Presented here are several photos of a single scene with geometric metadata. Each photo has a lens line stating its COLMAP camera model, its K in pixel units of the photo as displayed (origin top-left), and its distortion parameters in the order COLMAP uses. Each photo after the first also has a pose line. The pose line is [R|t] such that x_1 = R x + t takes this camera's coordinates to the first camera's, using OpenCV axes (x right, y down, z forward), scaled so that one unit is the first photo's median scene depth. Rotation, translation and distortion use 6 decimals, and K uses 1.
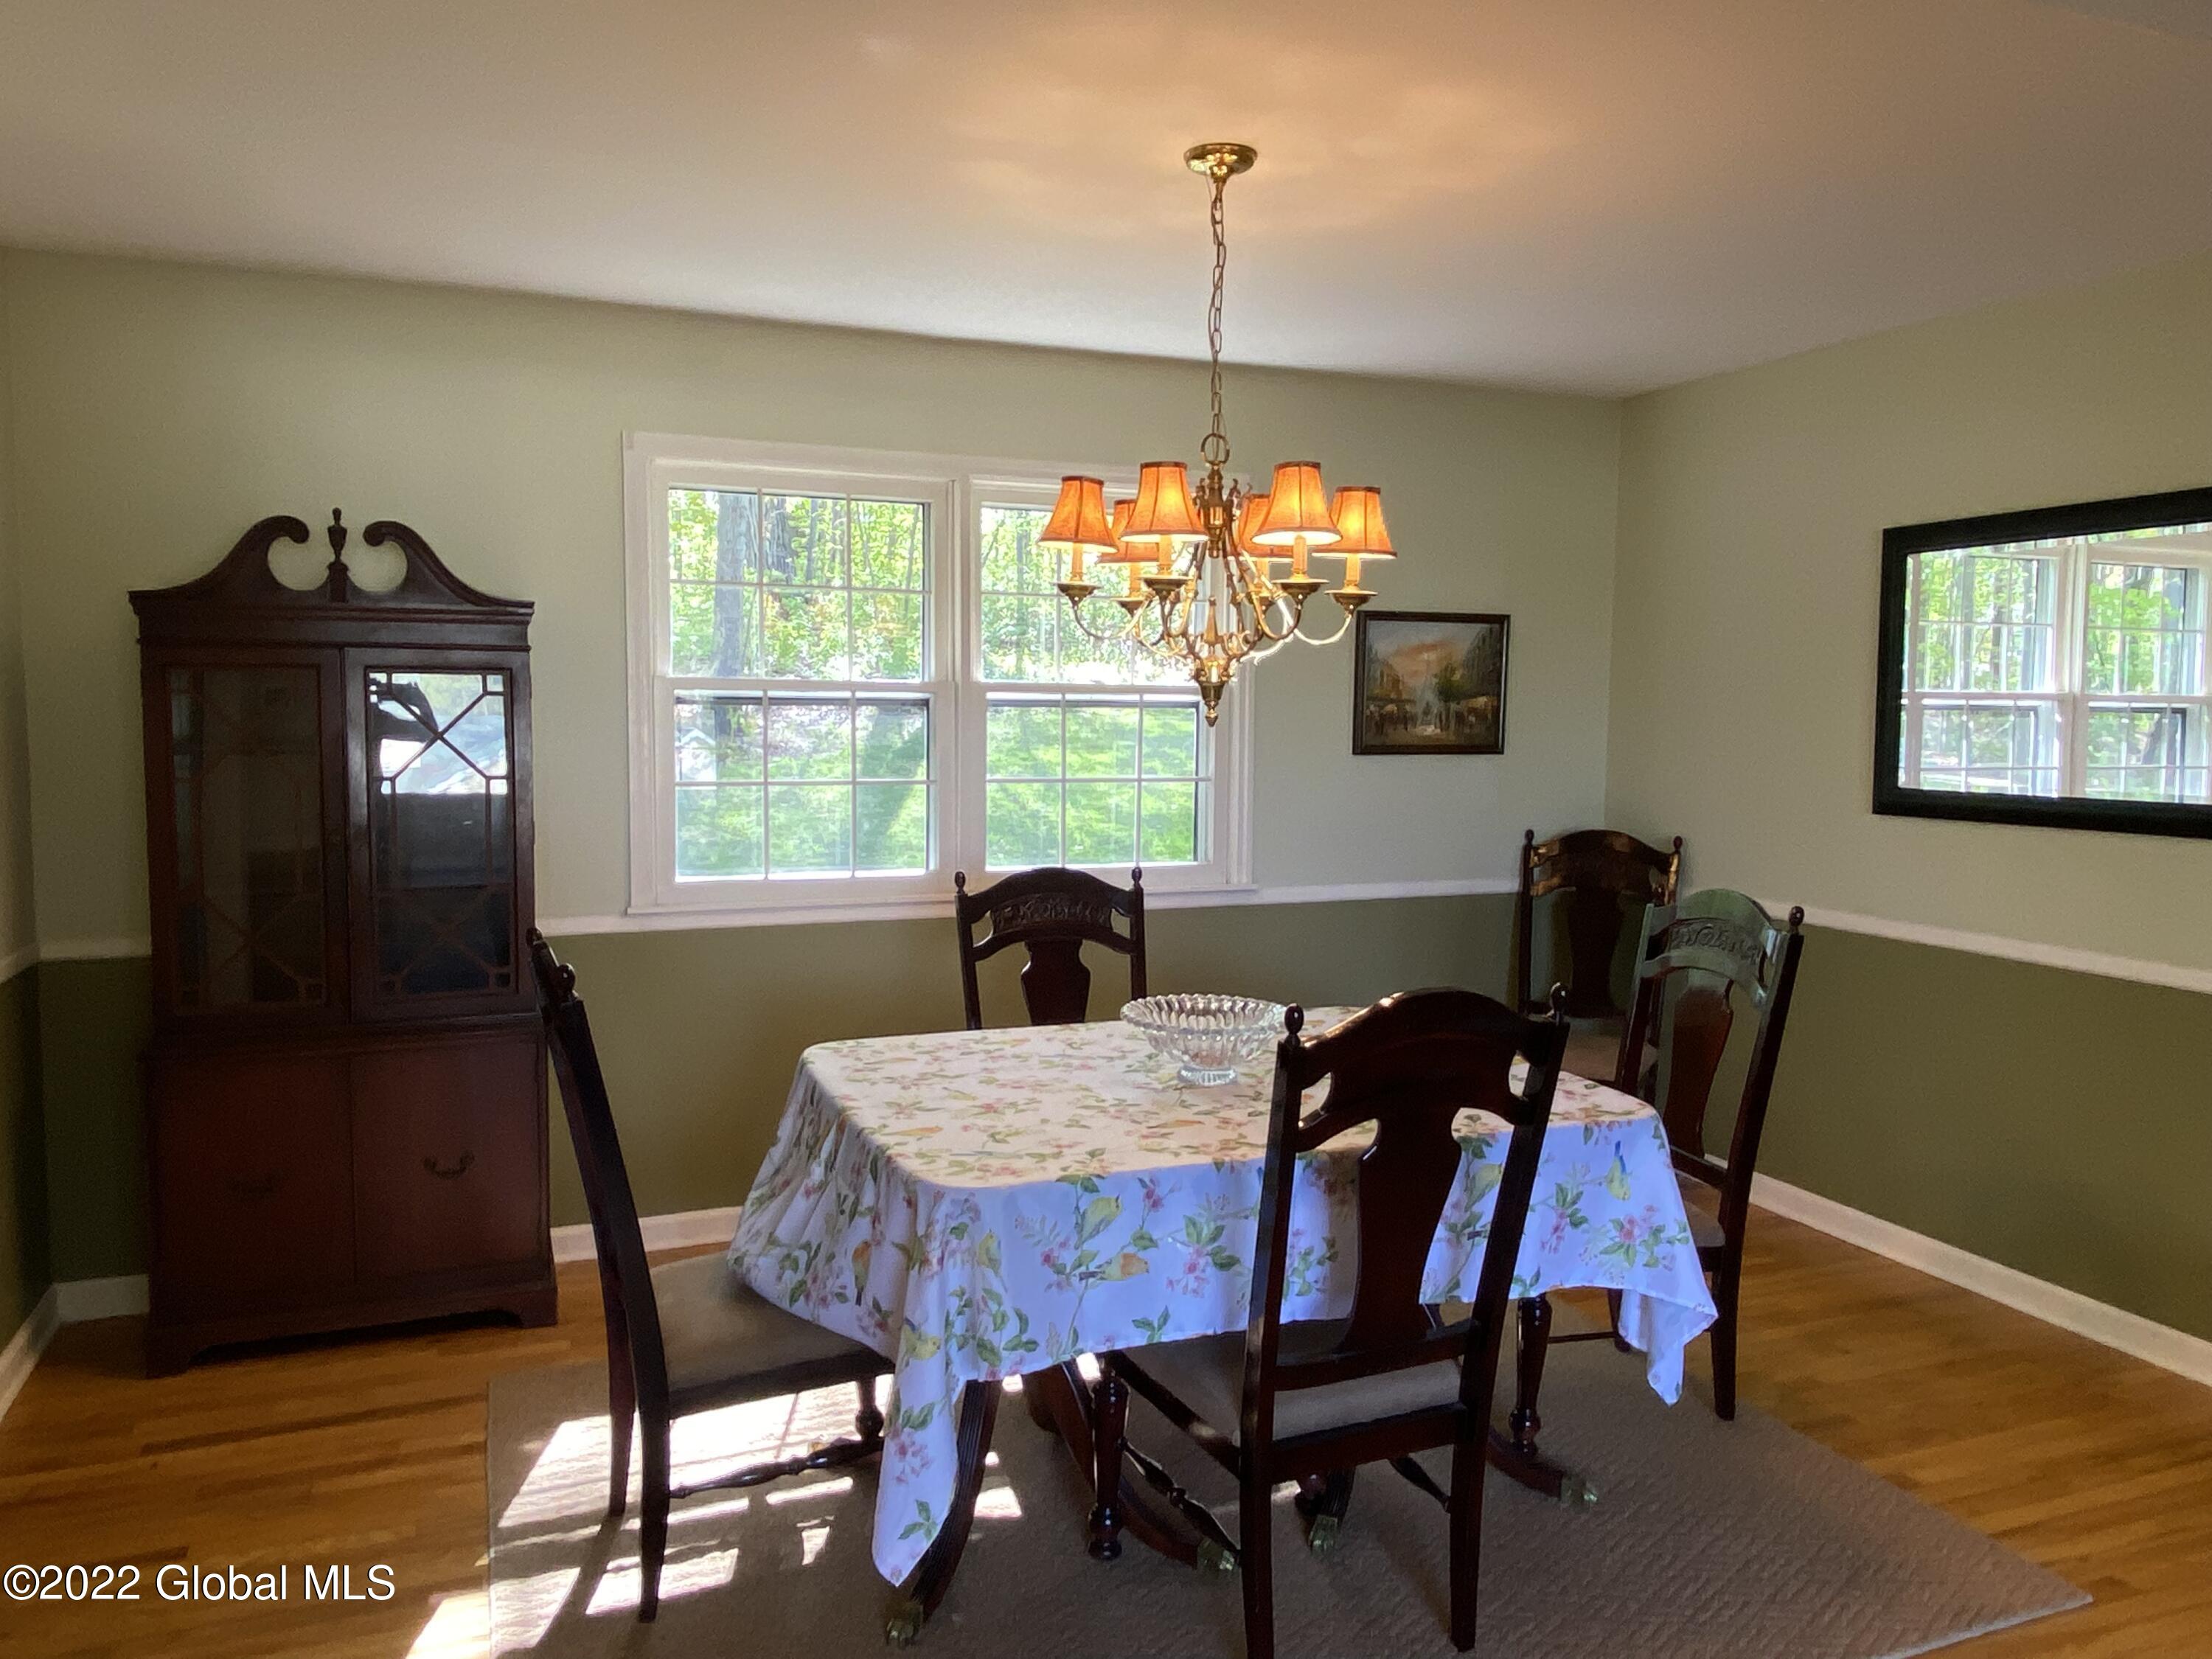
lens RADIAL K [[1559.5, 0, 1115.2], [0, 1559.5, 825.3], [0, 0, 1]] dist [0.086335, -0.102994]
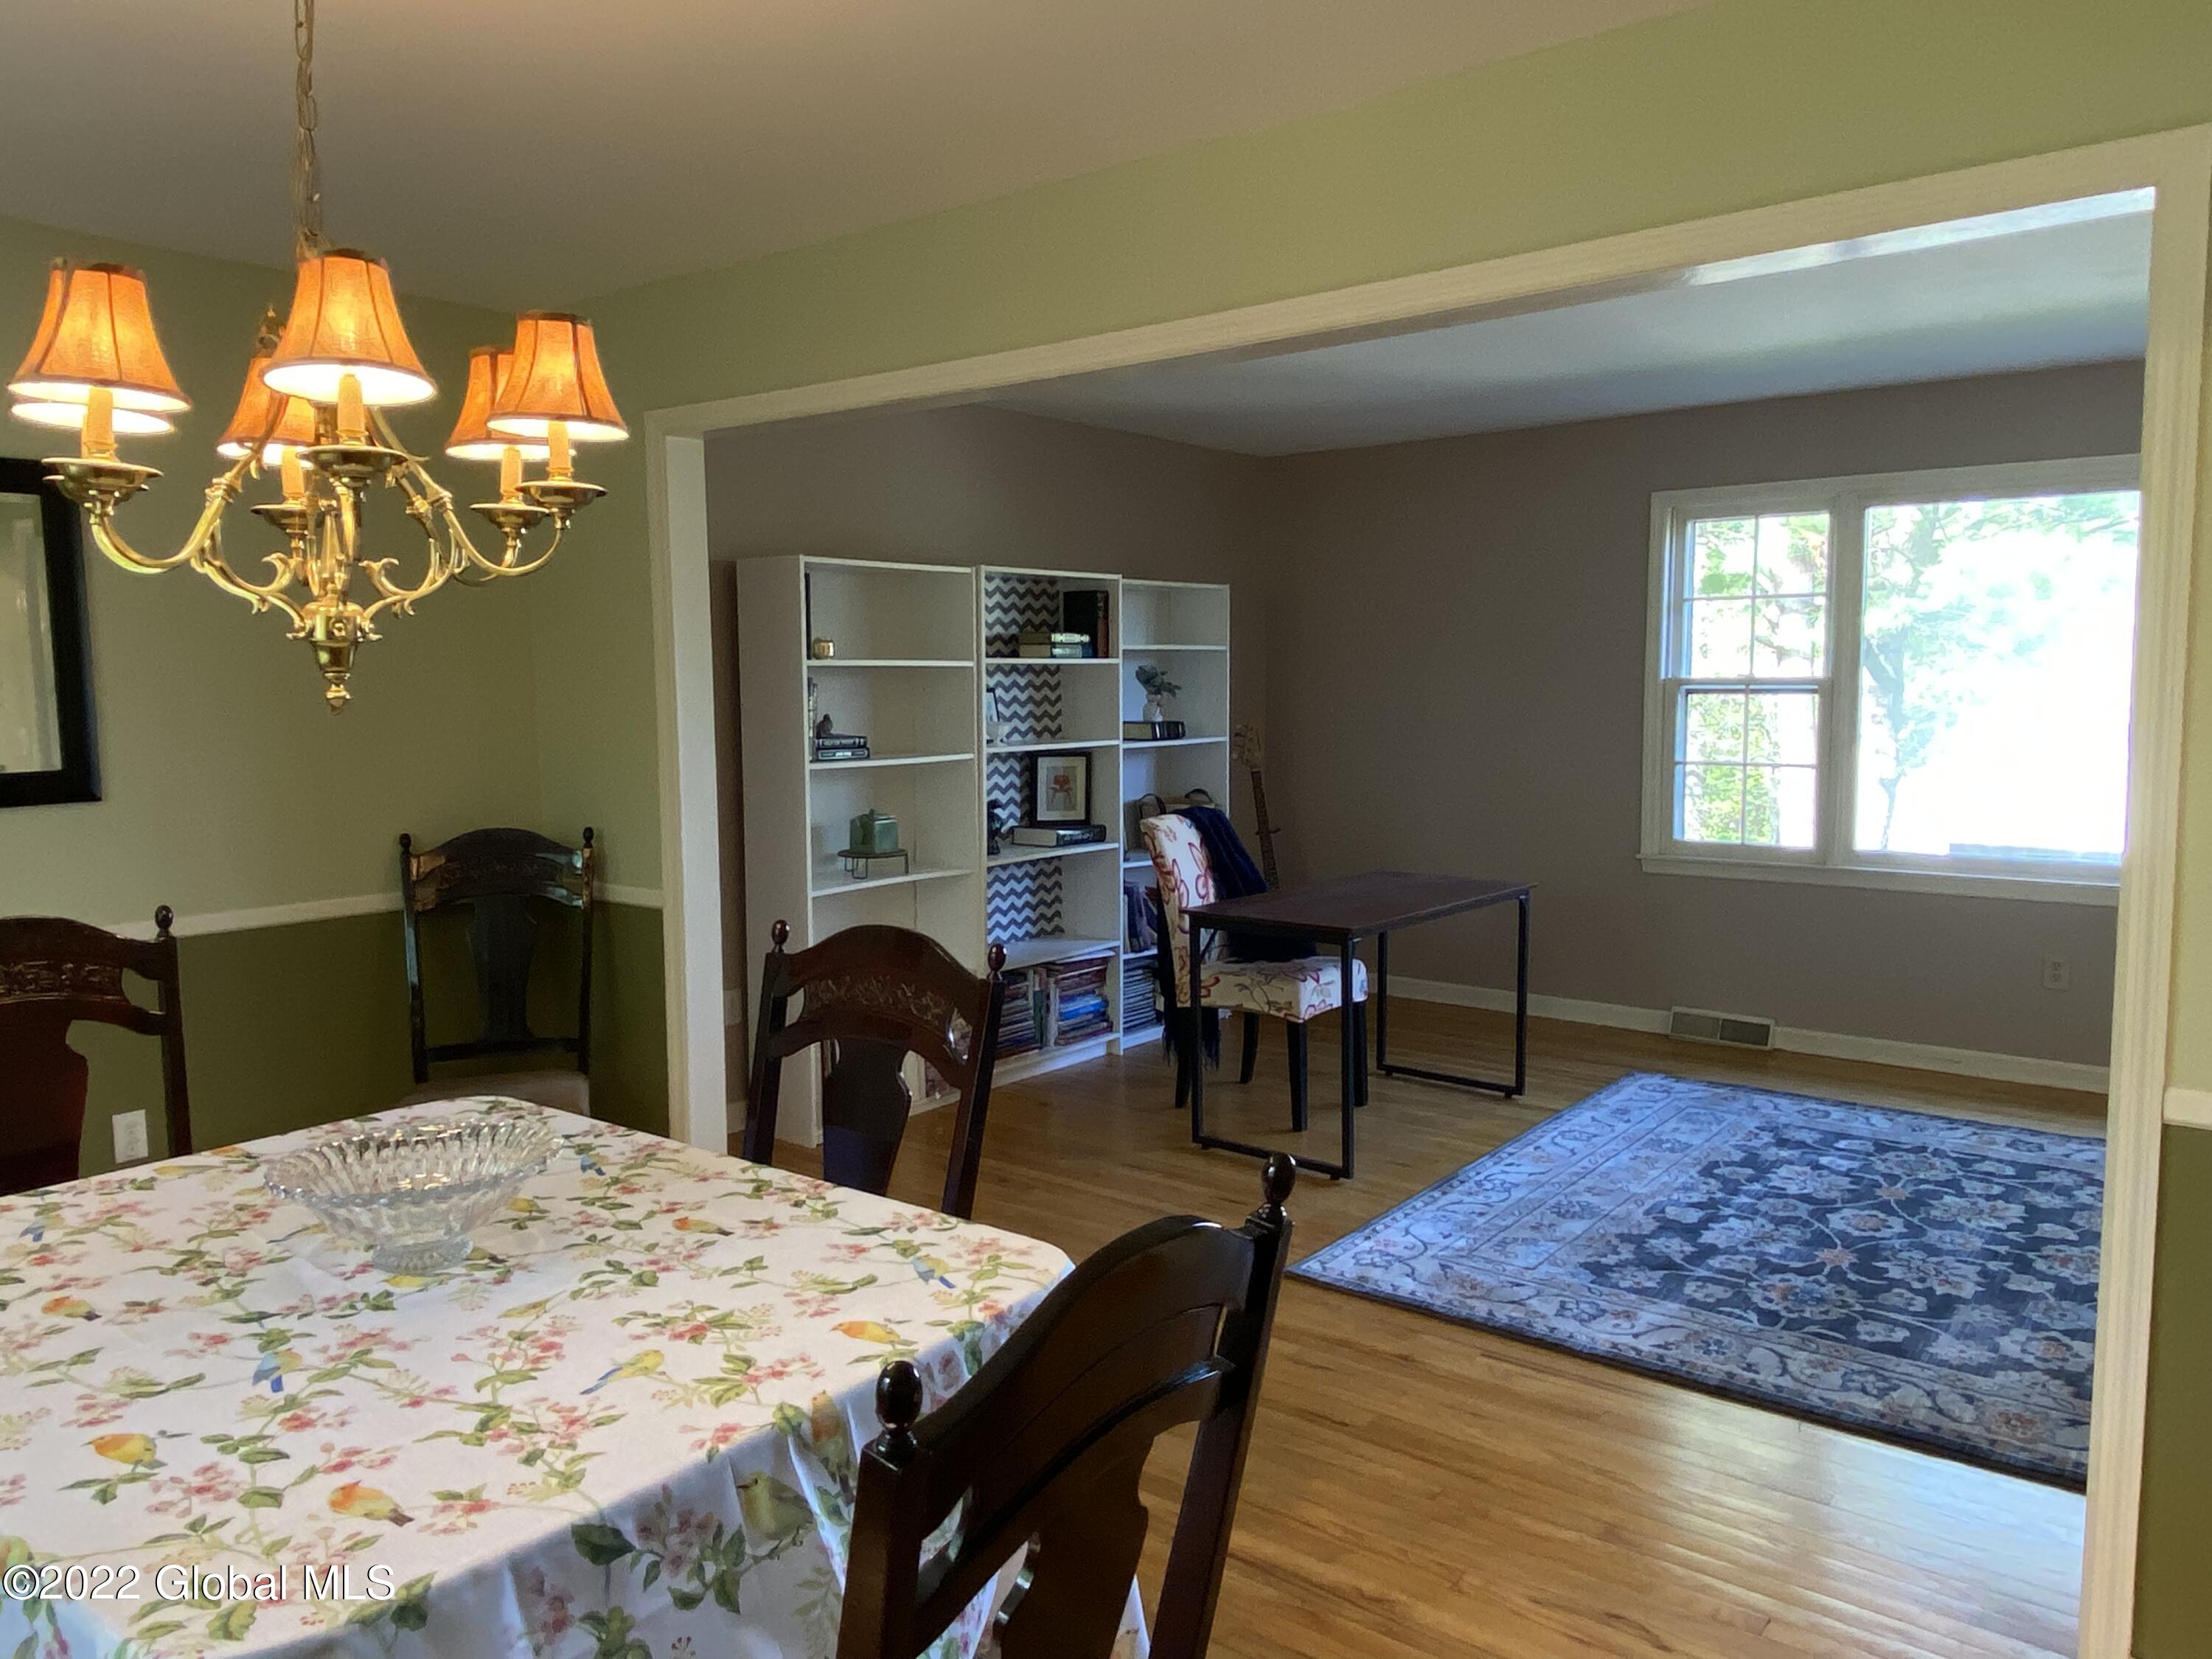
lens RADIAL K [[1559.5, 0, 1115.2], [0, 1559.5, 825.3], [0, 0, 1]] dist [0.086335, -0.102994]
pose [[-0.495374, -0.088084, 0.864203, -0.624227], [0.069814, 0.987591, 0.140679, -0.085028], [-0.865870, 0.130022, -0.483077, 1.031579]]
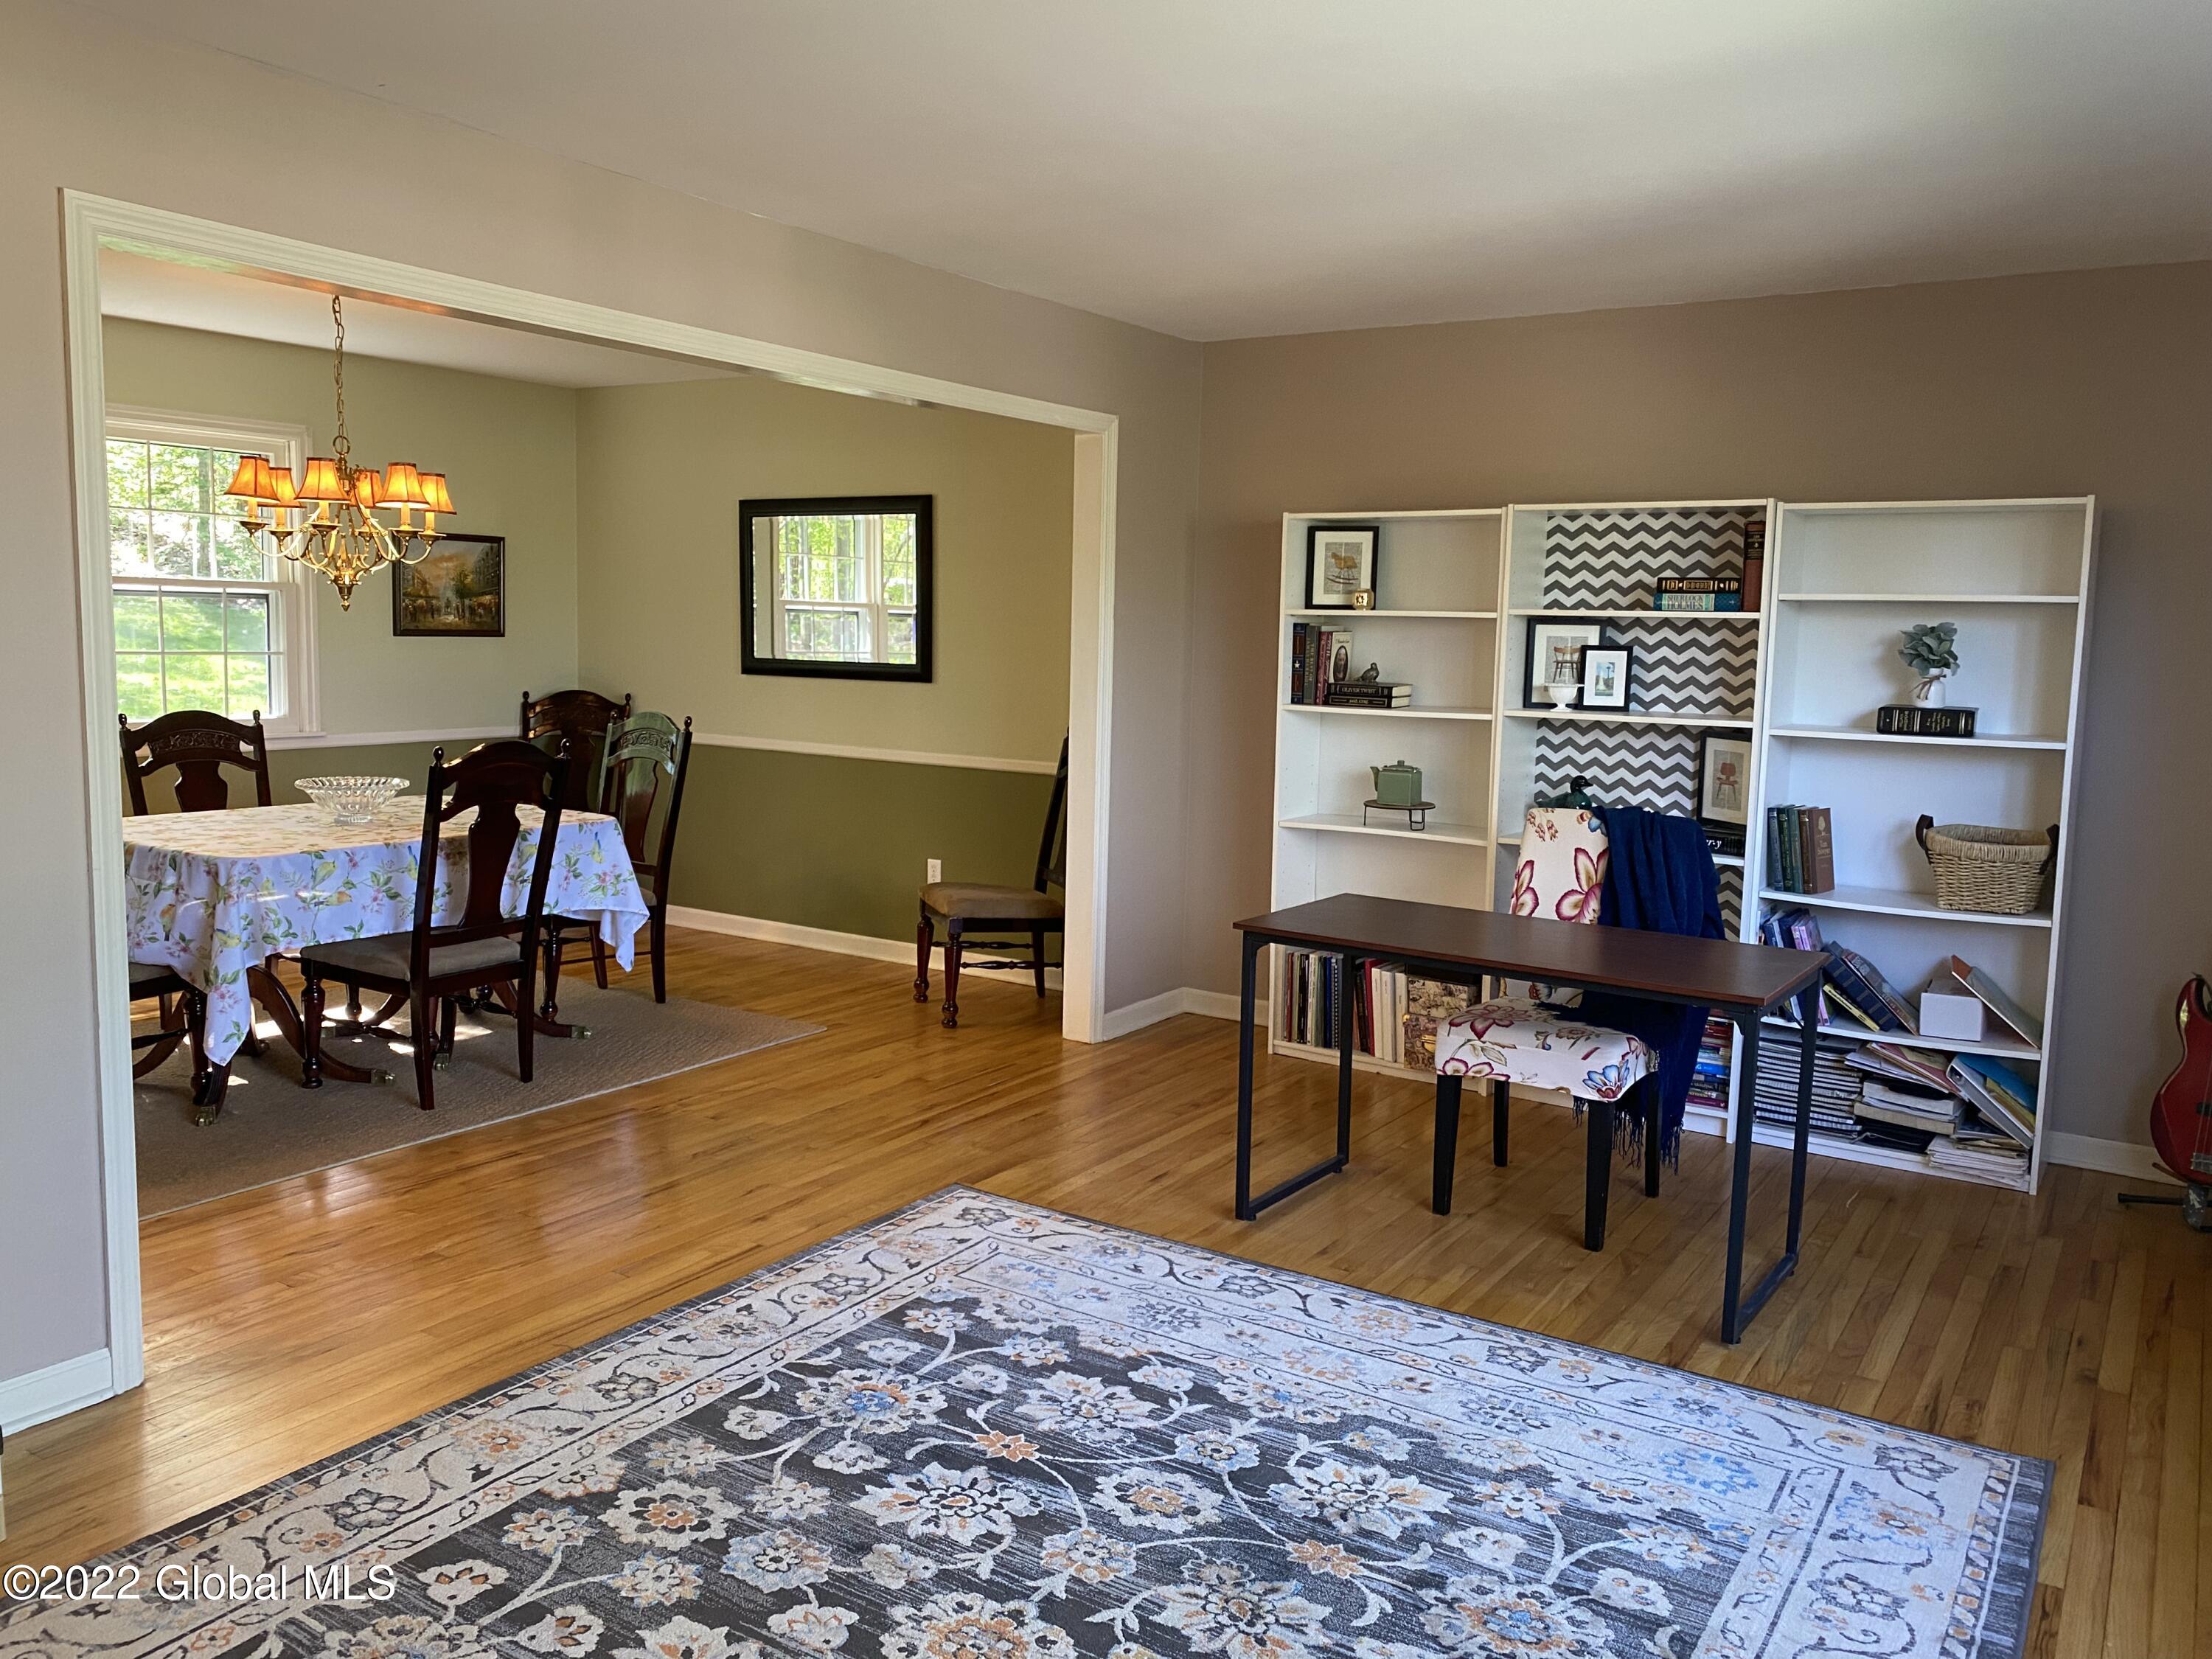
lens RADIAL K [[1667.7, 0, 1119.8], [0, 1667.7, 826.0], [0, 0, 1]] dist [0.008027, 0.003204]
pose [[0.815227, -0.059212, 0.576107, -0.302479], [0.026458, 0.997529, 0.065086, 0.070426], [-0.578537, -0.037818, 0.814779, -0.934946]]
